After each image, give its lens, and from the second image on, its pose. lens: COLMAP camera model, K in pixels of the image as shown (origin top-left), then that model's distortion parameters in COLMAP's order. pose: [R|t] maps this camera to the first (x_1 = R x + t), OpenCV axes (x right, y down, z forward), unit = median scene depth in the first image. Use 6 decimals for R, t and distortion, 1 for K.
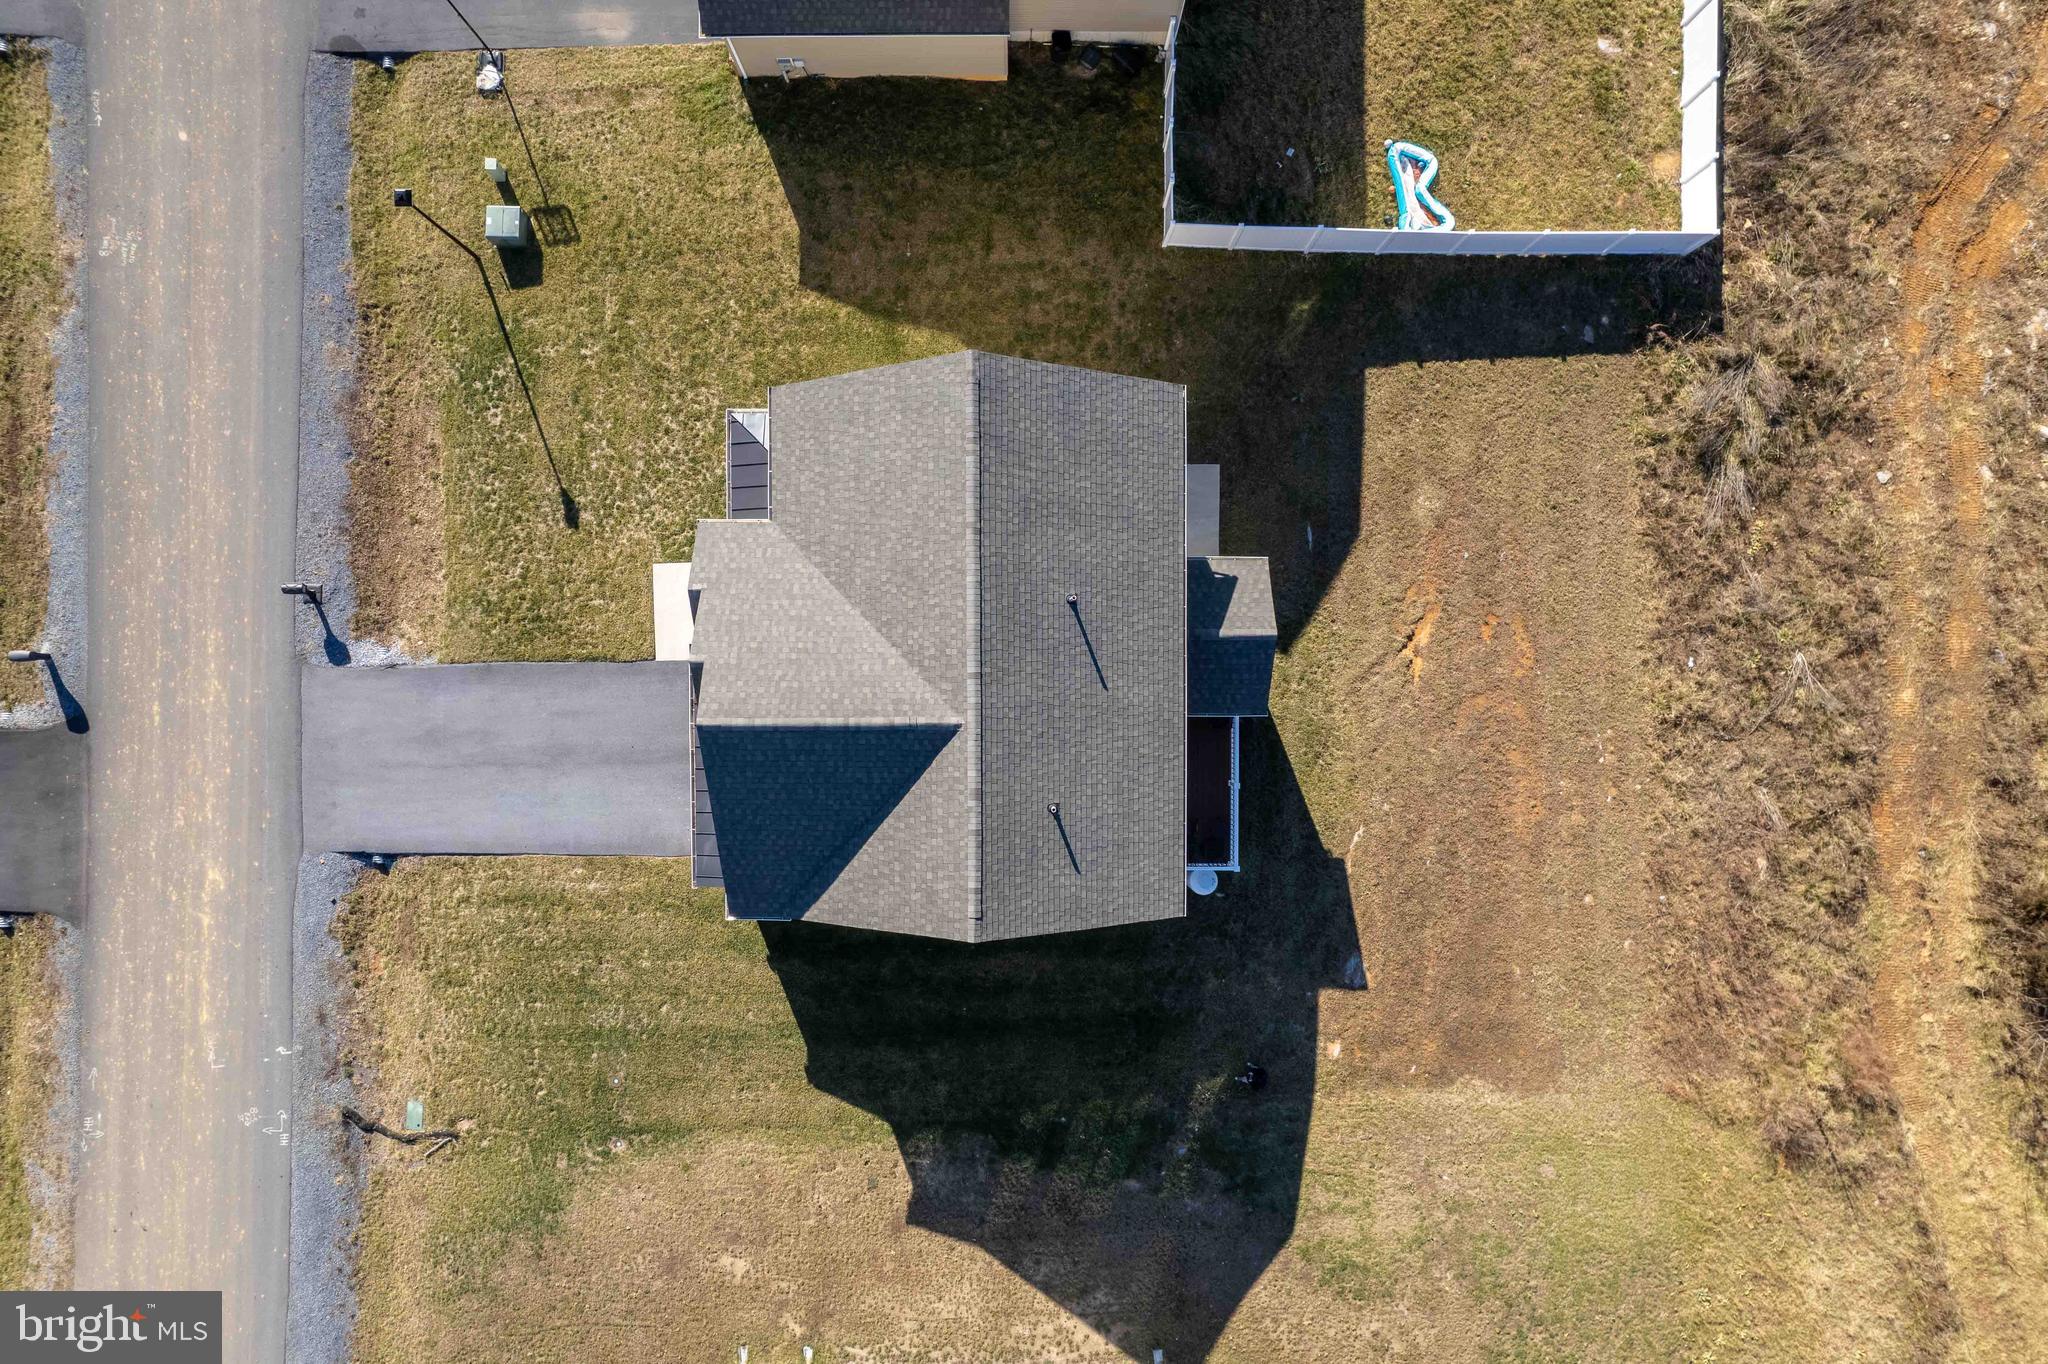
lens RADIAL K [[1333.5, 0, 1029.5], [0, 1333.5, 696.5], [0, 0, 1]] dist [-0.076331, 0.071571]
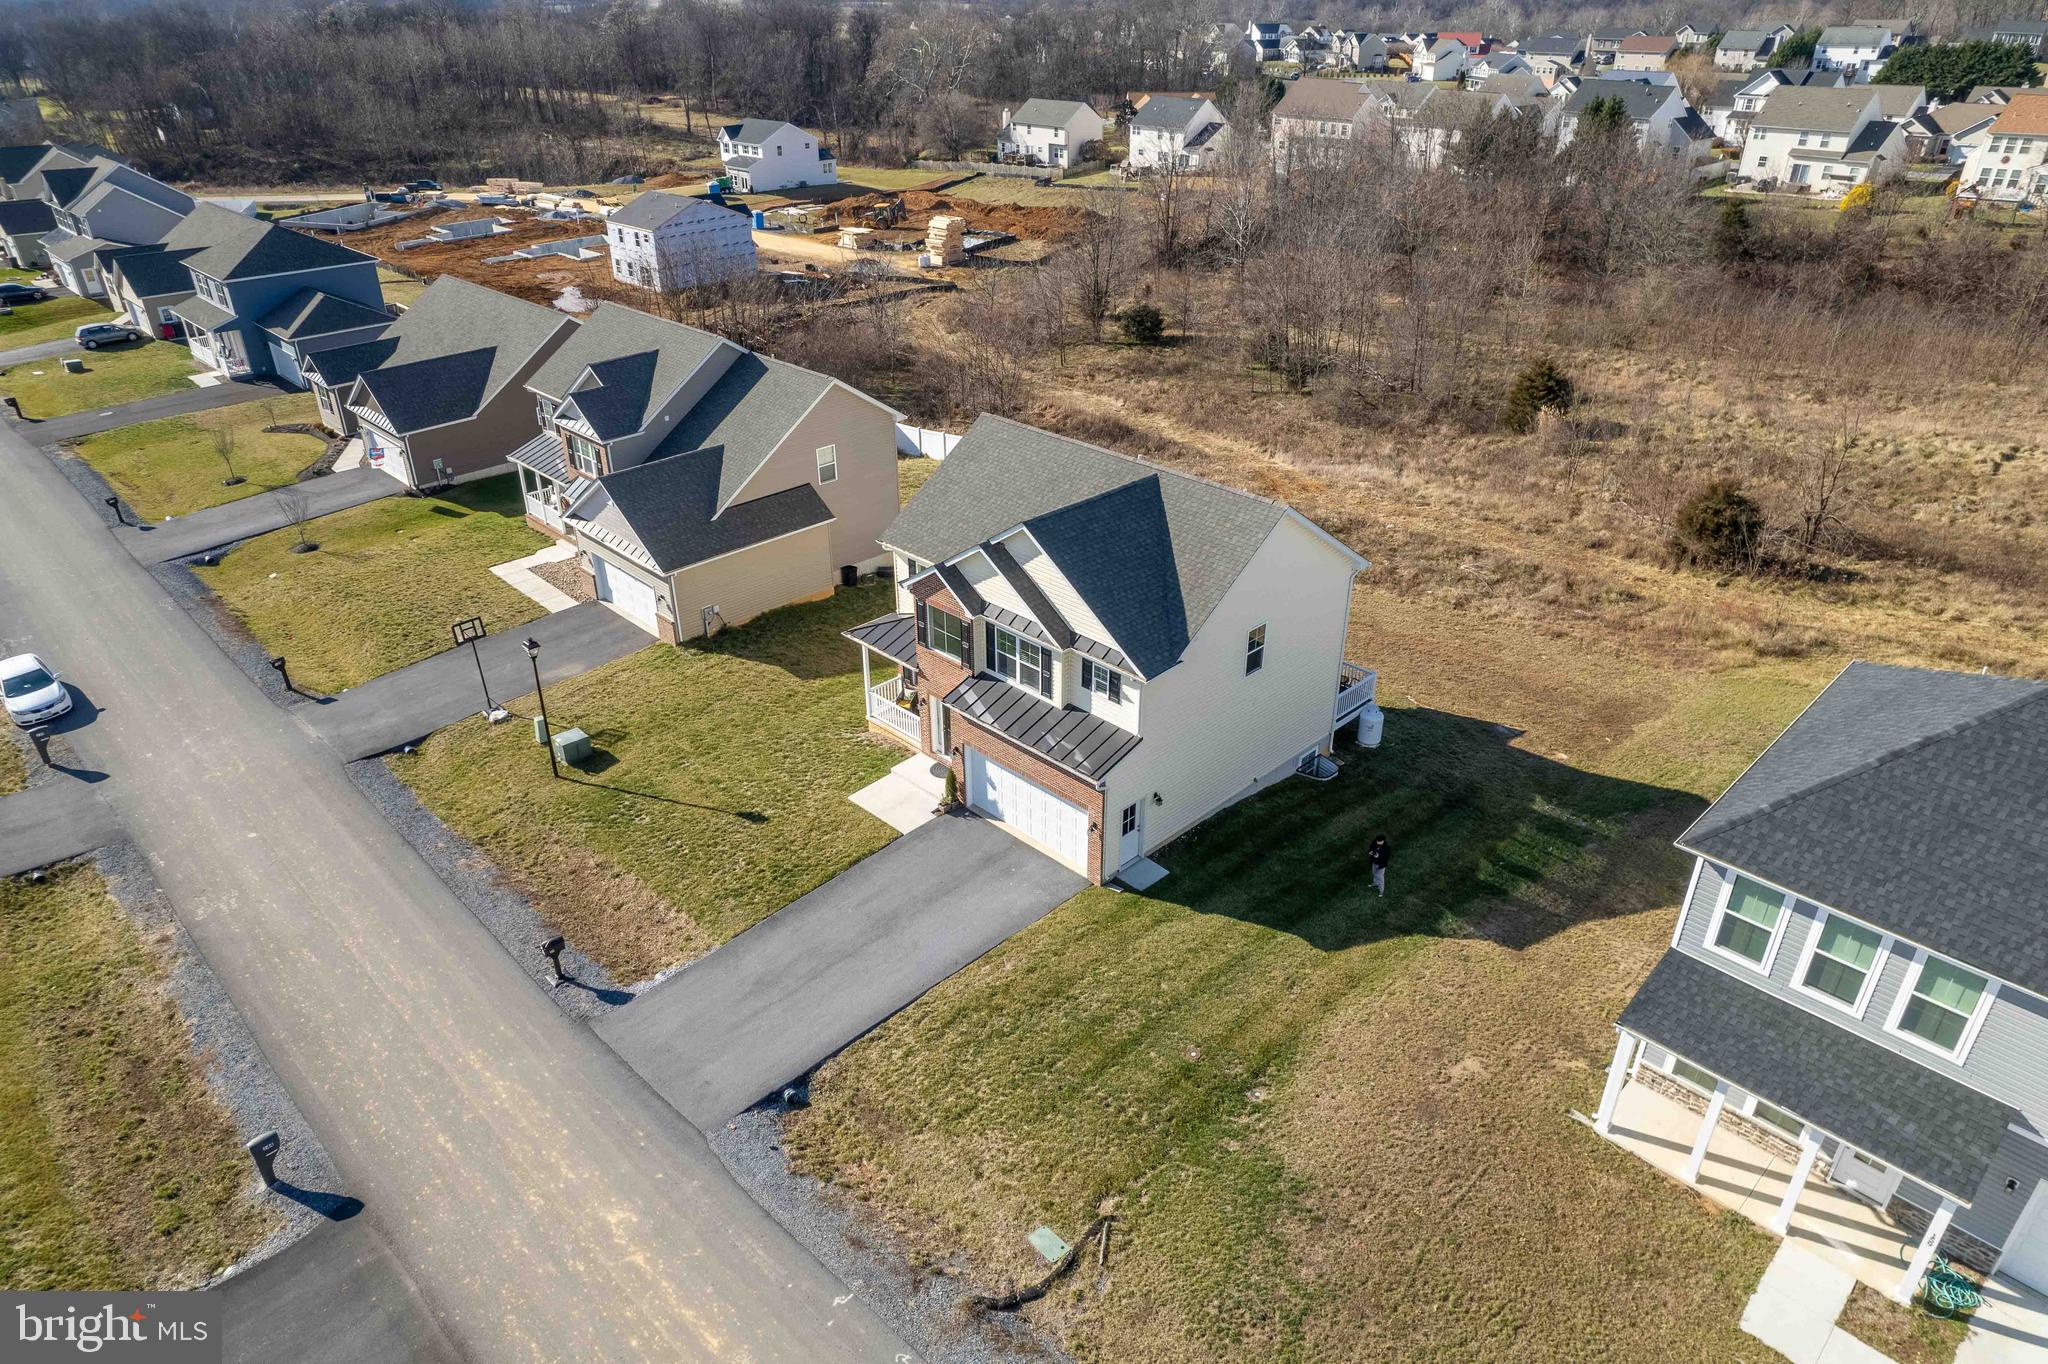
lens RADIAL K [[1333.5, 0, 1029.5], [0, 1333.5, 696.5], [0, 0, 1]] dist [-0.076331, 0.071571]
pose [[0.711074, -0.332611, 0.619471, -0.816116], [0.702702, 0.305895, -0.642369, 0.676249], [0.024166, 0.892075, 0.451240, 0.421906]]
